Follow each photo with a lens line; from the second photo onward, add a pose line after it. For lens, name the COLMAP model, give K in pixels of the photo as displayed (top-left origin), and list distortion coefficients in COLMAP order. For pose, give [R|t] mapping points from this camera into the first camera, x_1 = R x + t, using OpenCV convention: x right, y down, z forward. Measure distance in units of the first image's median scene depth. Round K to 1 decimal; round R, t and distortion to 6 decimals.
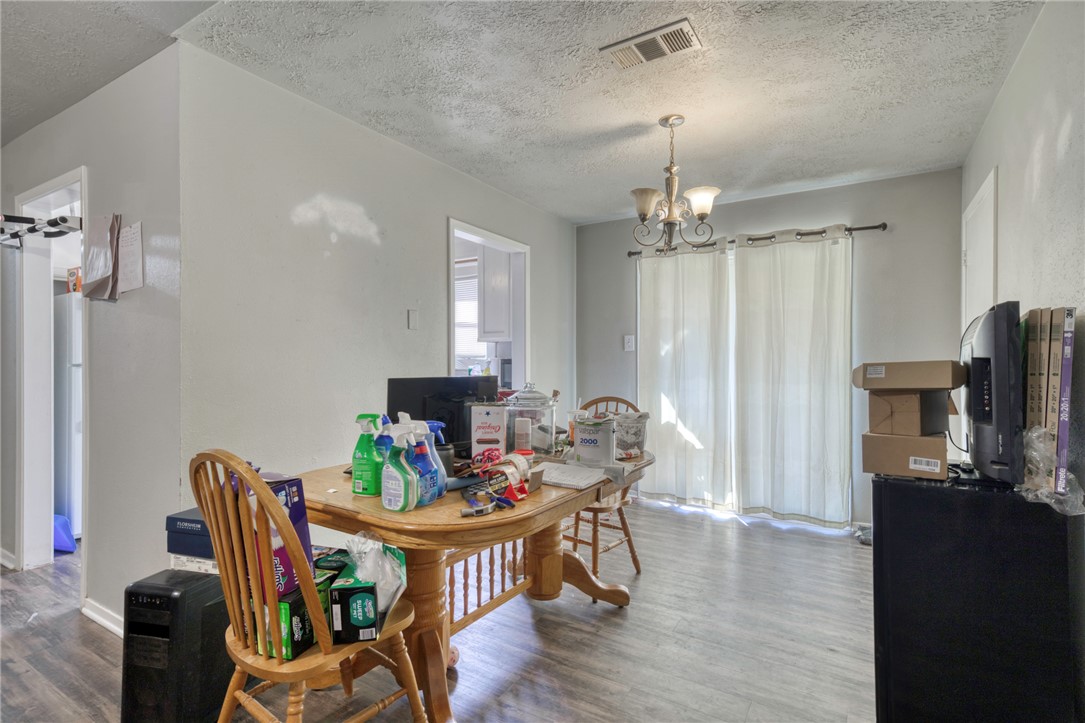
lens RADIAL K [[526.9, 0, 542.5], [0, 526.9, 361.5], [0, 0, 1]] dist [-0.001080, -0.000043]
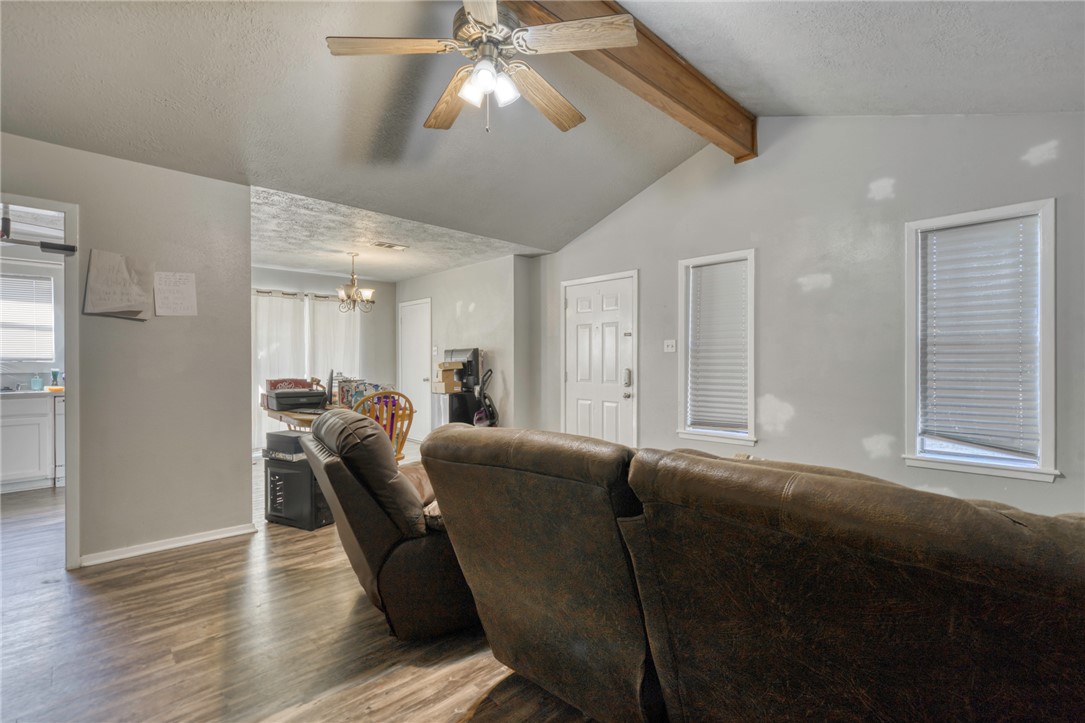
lens RADIAL K [[488.6, 0, 542.5], [0, 488.6, 361.5], [0, 0, 1]] dist [0.000135, -0.000005]
pose [[0.256463, -0.003298, 0.966548, -1.066317], [-0.001293, 0.999992, 0.003755, -0.013918], [-0.966553, -0.002212, 0.256457, -0.194107]]
